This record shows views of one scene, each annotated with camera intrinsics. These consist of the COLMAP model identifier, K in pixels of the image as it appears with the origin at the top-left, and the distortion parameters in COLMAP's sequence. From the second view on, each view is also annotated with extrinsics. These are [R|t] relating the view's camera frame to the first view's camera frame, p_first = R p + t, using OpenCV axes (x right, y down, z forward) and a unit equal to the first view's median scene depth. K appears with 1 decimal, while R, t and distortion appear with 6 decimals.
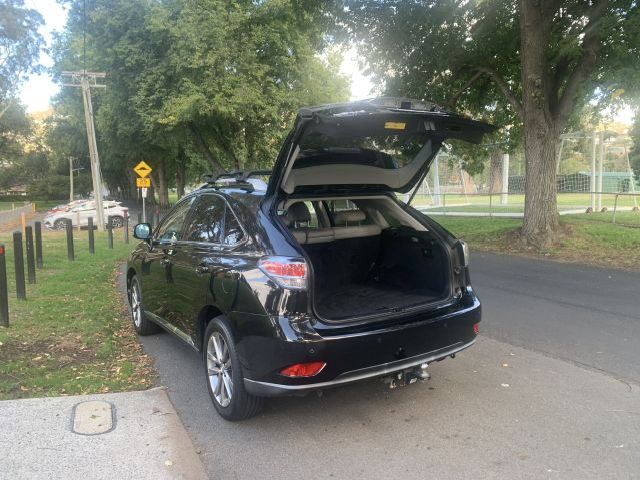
lens RADIAL K [[491.0, 0, 318.1], [0, 491.0, 241.3], [0, 0, 1]] dist [0.025812, -0.016879]
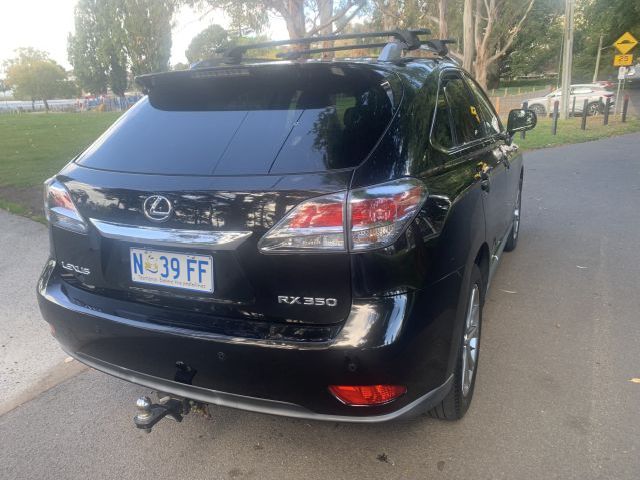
lens RADIAL K [[491.0, 0, 325.1], [0, 491.0, 235.9], [0, 0, 1]] dist [0.025812, -0.016879]
pose [[0.560588, 0.232789, -0.794701, 0.258646], [-0.056423, 0.968182, 0.243805, -0.027292], [0.826170, -0.091835, 0.555886, 0.310883]]
